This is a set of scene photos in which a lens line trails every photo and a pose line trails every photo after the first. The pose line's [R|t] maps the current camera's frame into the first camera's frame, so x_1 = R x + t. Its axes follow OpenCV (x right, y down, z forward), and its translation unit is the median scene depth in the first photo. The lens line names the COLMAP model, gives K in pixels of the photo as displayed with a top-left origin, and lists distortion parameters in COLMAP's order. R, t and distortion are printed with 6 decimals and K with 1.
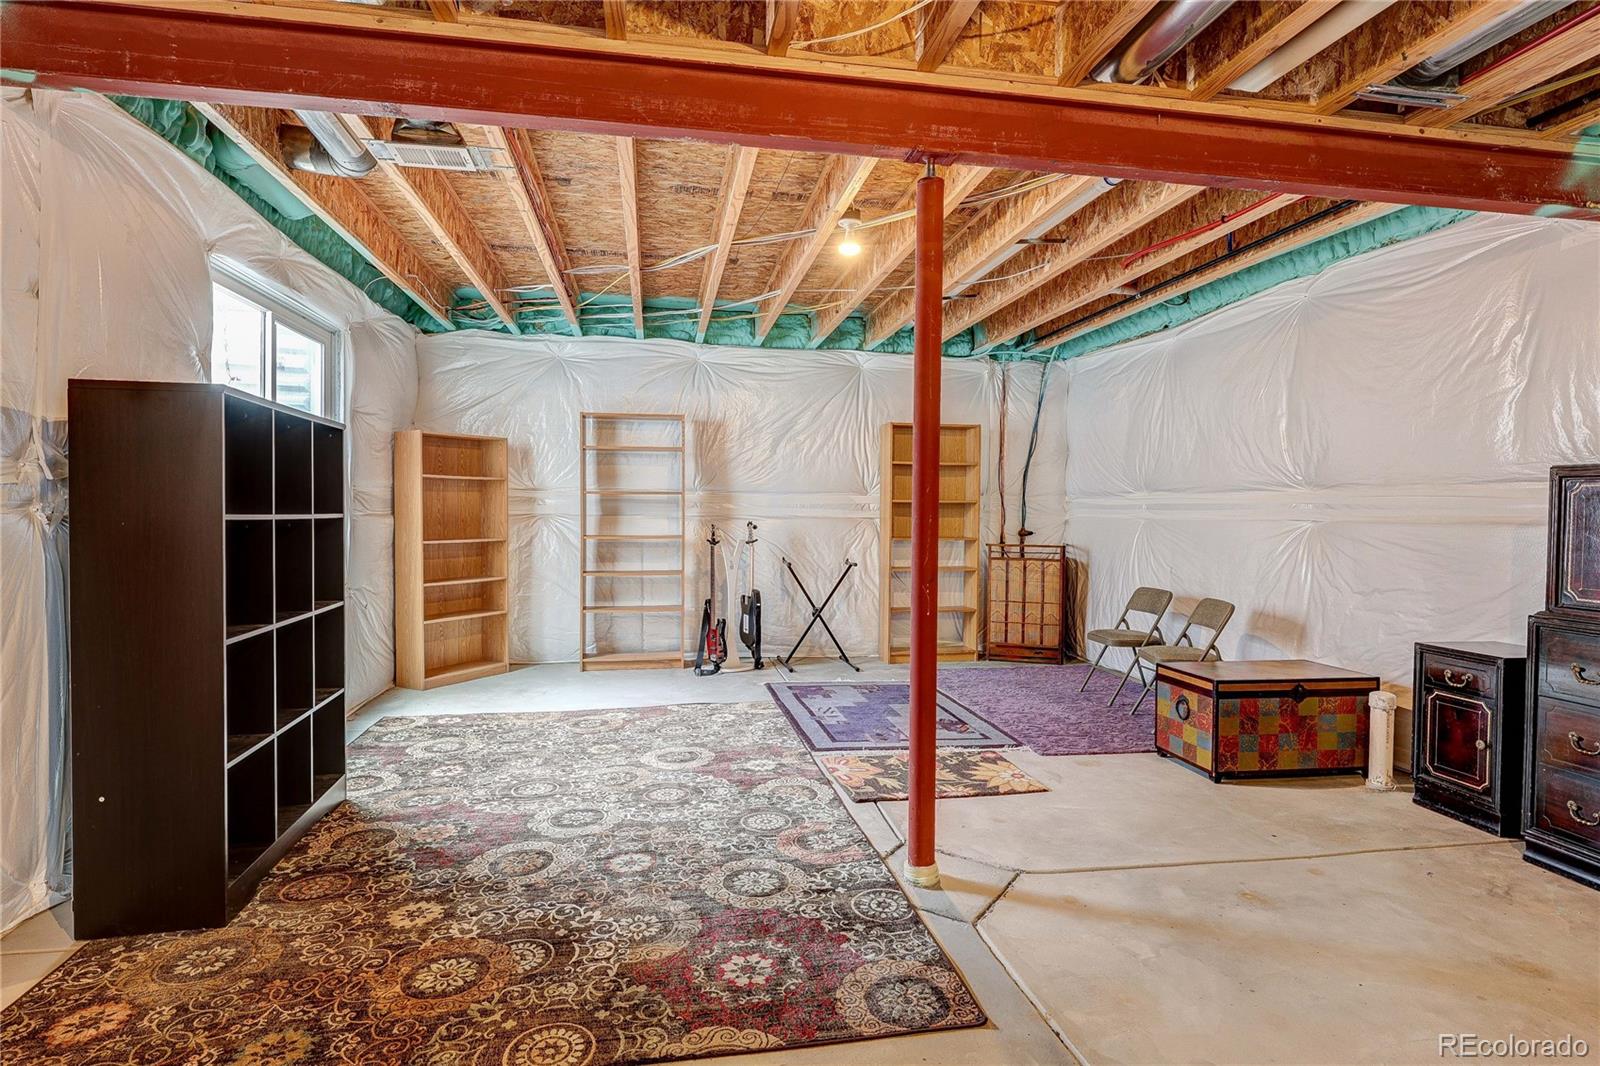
lens RADIAL K [[853.2, 0, 802.8], [0, 853.2, 528.0], [0, 0, 1]] dist [-0.000452, -0.000406]
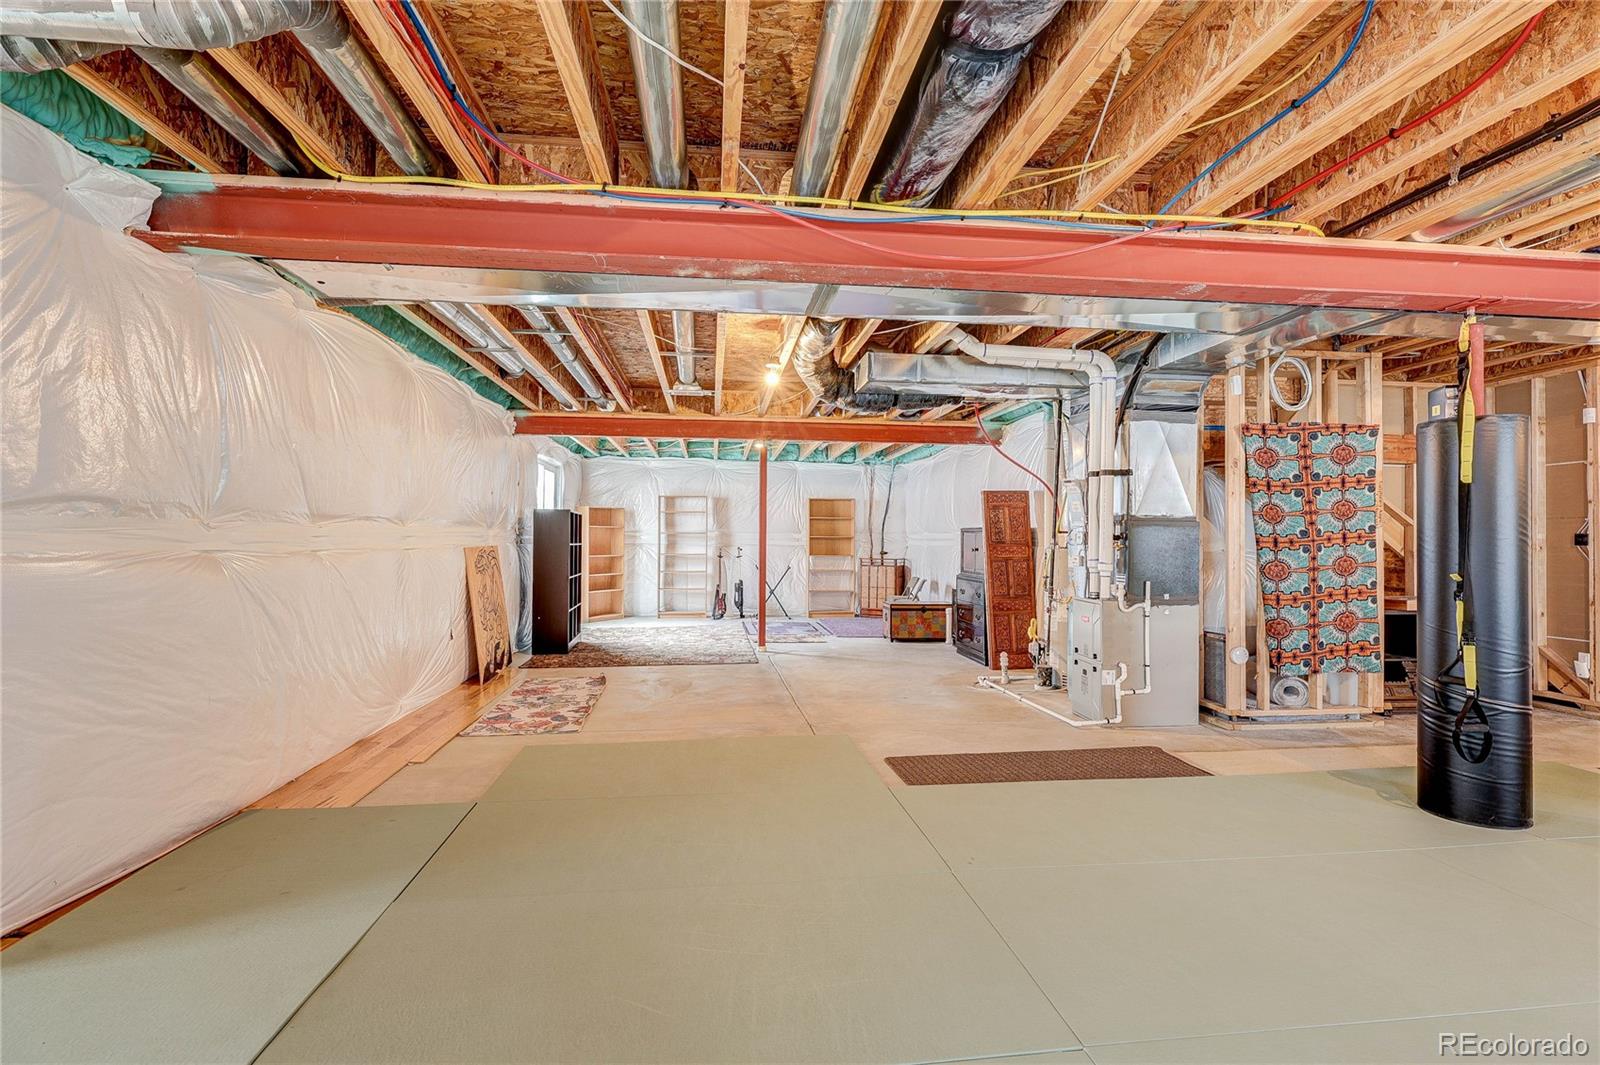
lens RADIAL K [[758.4, 0, 800.4], [0, 758.4, 530.5], [0, 0, 1]] dist [-0.003982, 0.001005]
pose [[0.998527, -0.001920, -0.054219, 0.185118], [0.000122, 0.999450, -0.033154, 0.013078], [0.054253, 0.033099, 0.997979, -0.817780]]
